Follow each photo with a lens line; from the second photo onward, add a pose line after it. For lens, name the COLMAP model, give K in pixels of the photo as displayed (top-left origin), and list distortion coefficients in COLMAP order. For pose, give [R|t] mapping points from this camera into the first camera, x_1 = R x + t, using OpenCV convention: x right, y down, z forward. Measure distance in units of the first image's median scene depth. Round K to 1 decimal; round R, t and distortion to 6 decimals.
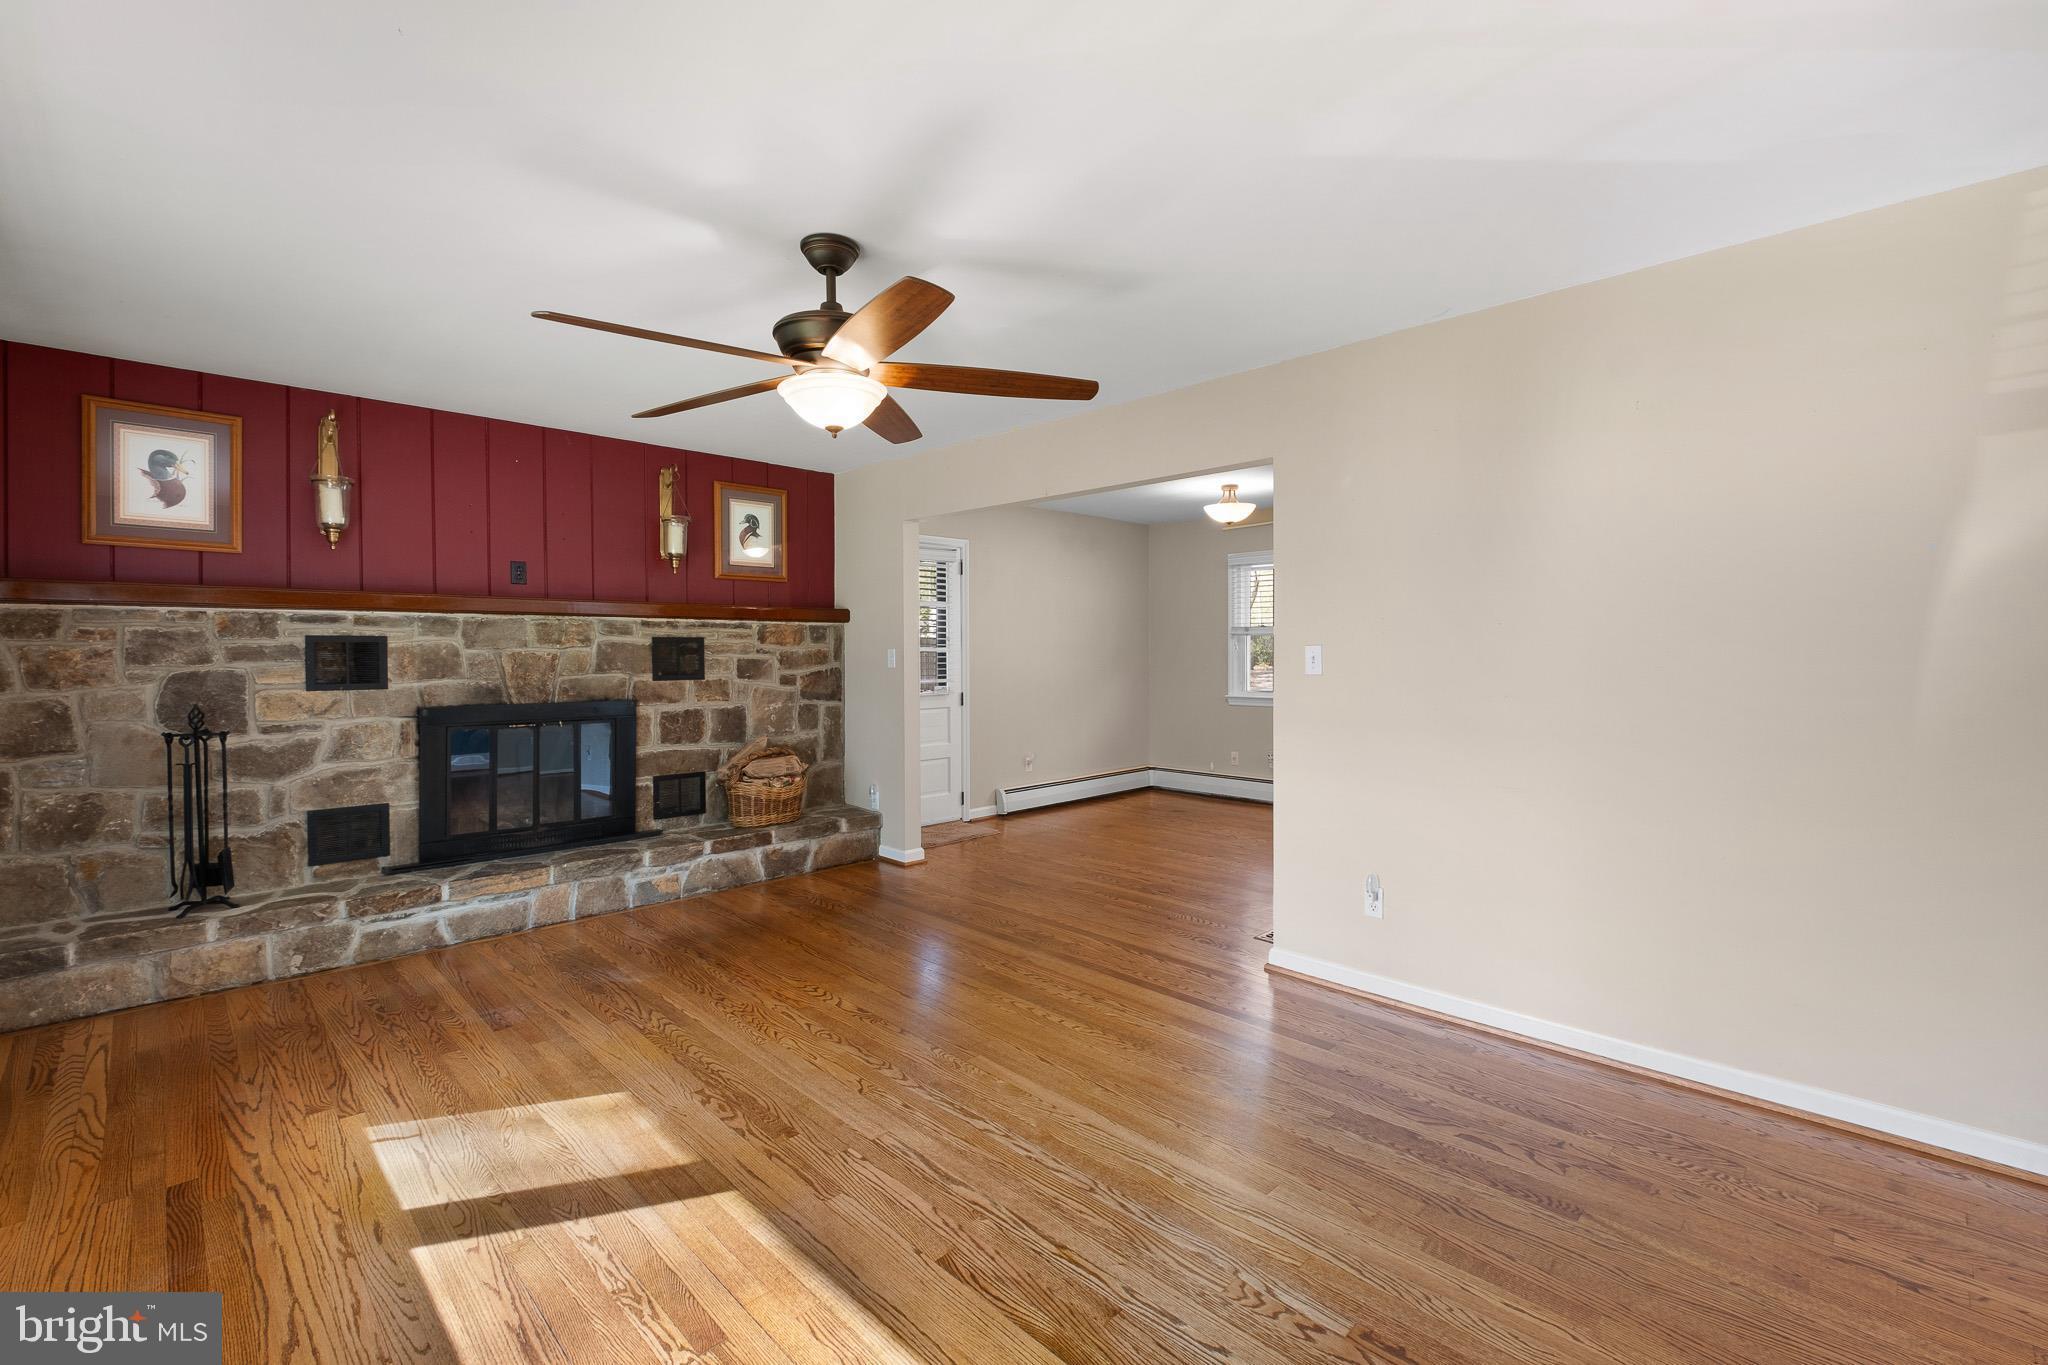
lens RADIAL K [[902.5, 0, 1033.8], [0, 902.5, 671.0], [0, 0, 1]] dist [-0.000887, -0.000863]
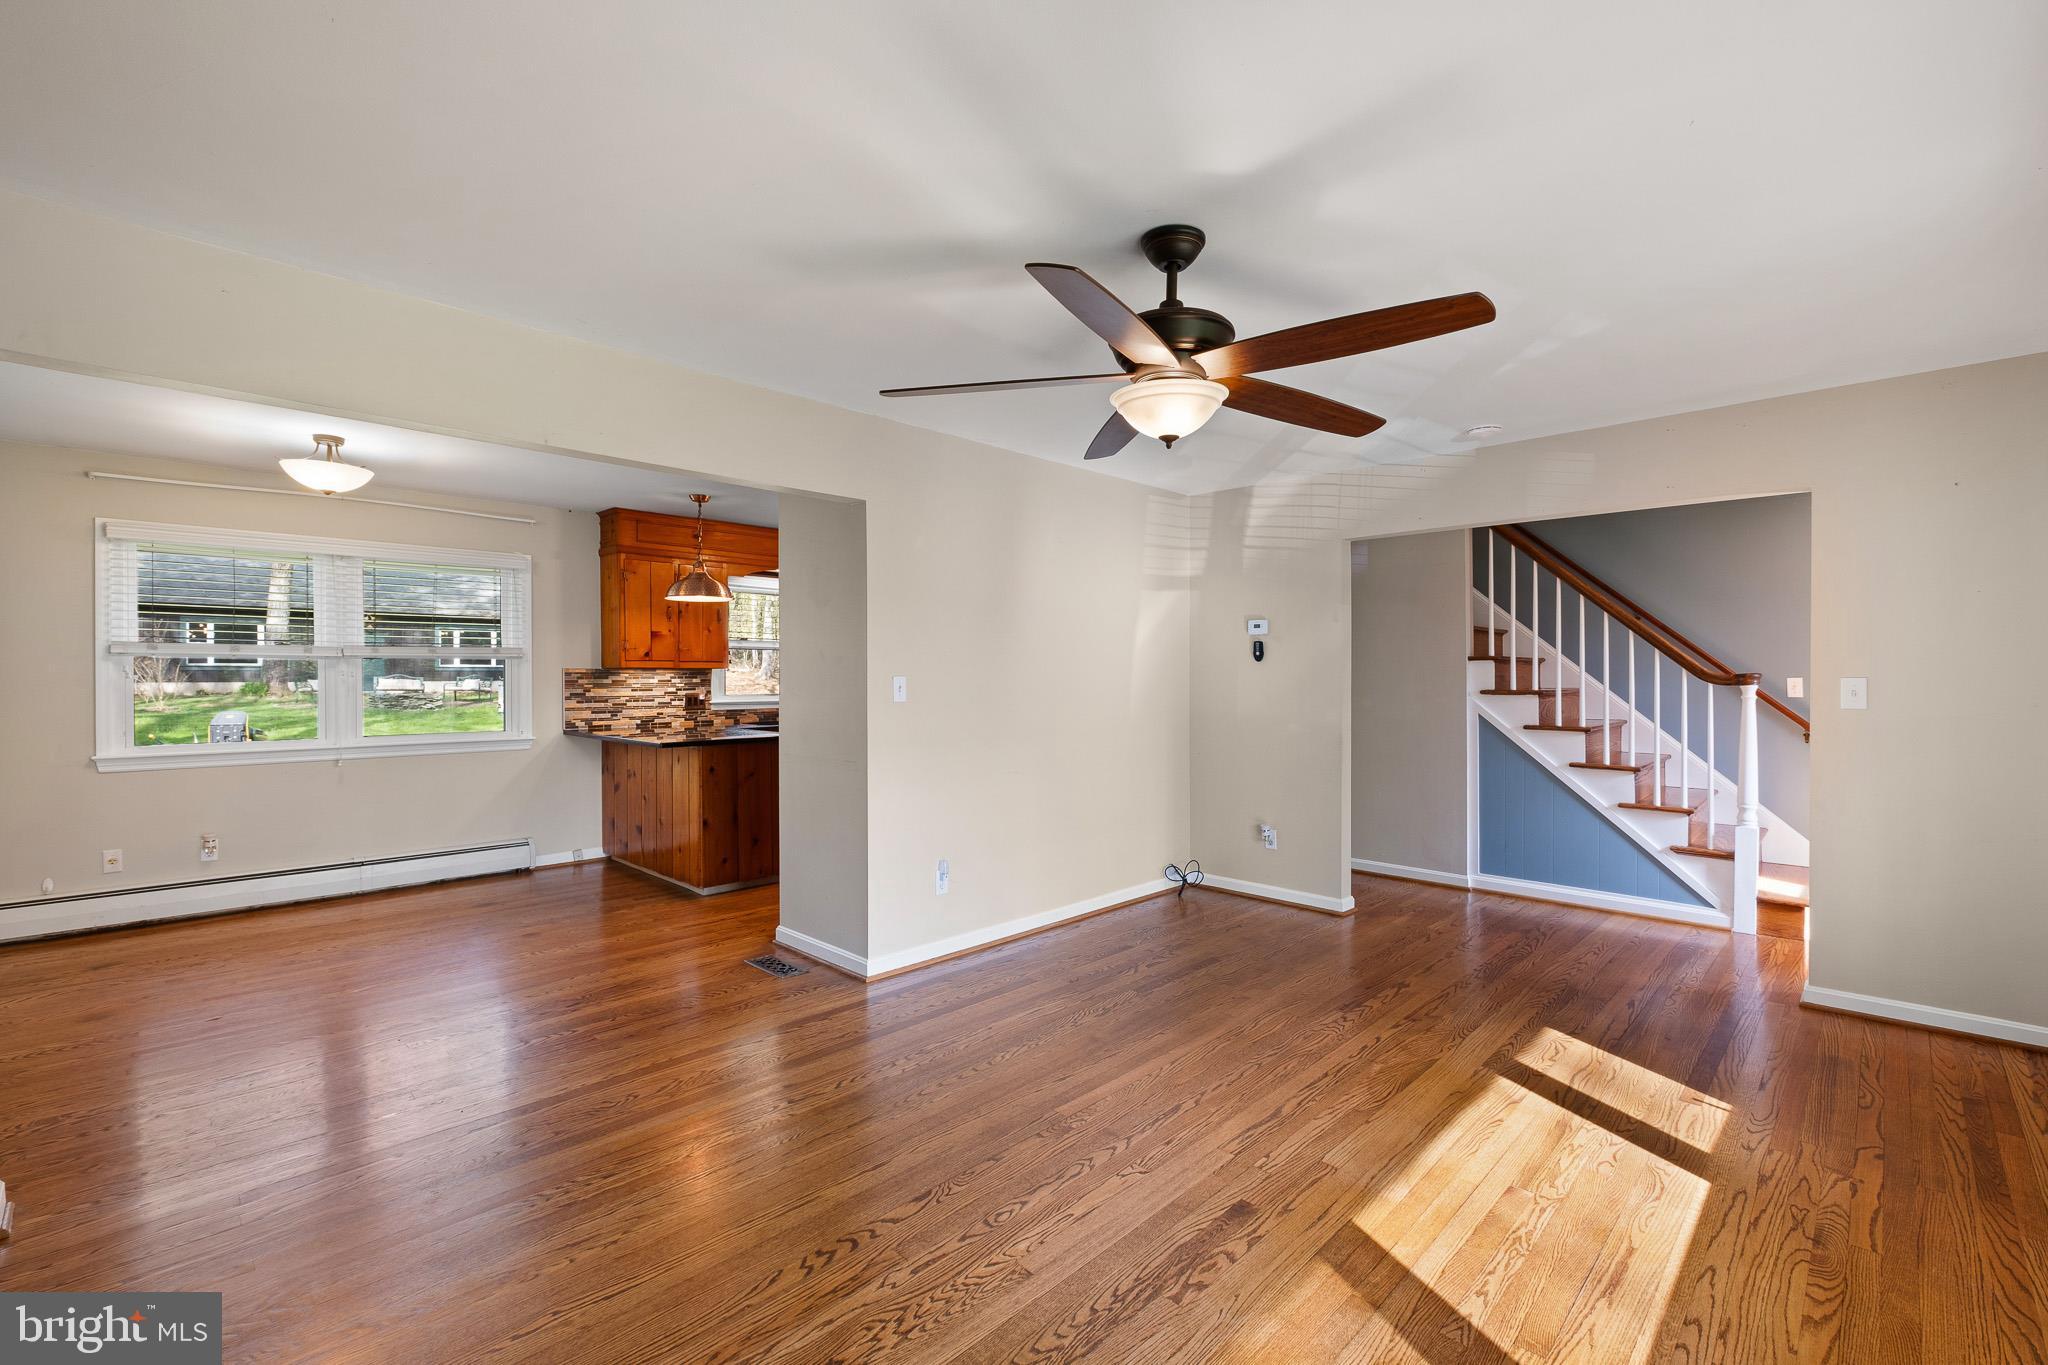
lens RADIAL K [[902.5, 0, 1030.4], [0, 902.5, 683.1], [0, 0, 1]] dist [-0.000887, -0.000863]
pose [[-0.034721, -0.002651, 0.999394, -1.159901], [0.021663, 0.999760, 0.003404, -0.027218], [-0.999162, 0.021768, -0.034655, 1.215245]]
